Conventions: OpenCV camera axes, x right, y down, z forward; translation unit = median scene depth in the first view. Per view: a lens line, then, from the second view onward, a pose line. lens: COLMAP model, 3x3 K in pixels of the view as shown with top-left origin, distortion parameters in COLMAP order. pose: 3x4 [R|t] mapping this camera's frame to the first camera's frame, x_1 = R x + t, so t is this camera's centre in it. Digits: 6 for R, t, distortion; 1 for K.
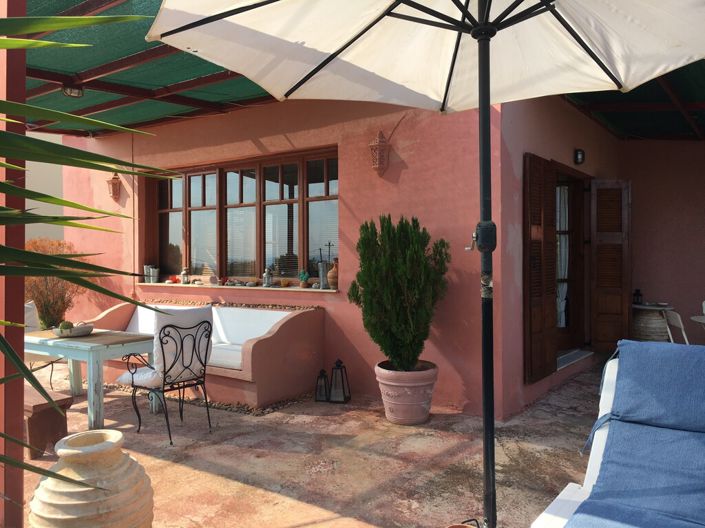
lens RADIAL K [[591.7, 0, 354.6], [0, 591.7, 260.3], [0, 0, 1]] dist [0.041512, -0.023572]
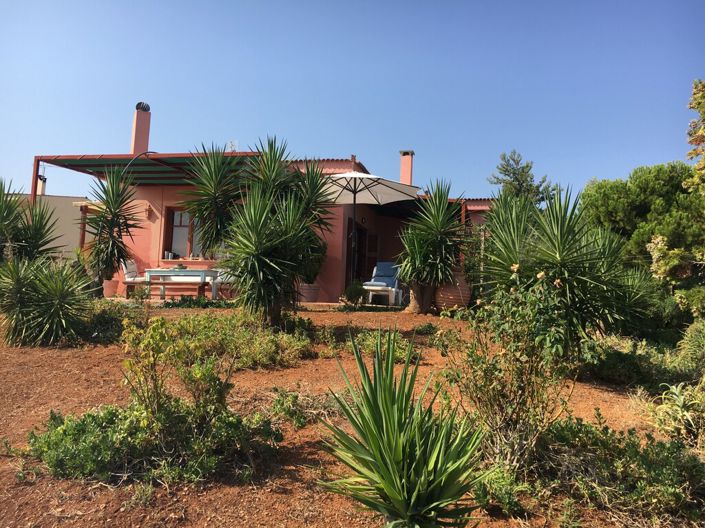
lens RADIAL K [[591.7, 0, 351.9], [0, 591.7, 264.0], [0, 0, 1]] dist [0.041512, -0.023572]
pose [[0.924891, 0.072288, 0.373298, -0.643679], [-0.038300, 0.994480, -0.097683, 0.278282], [-0.378299, 0.076049, 0.922554, -1.401399]]
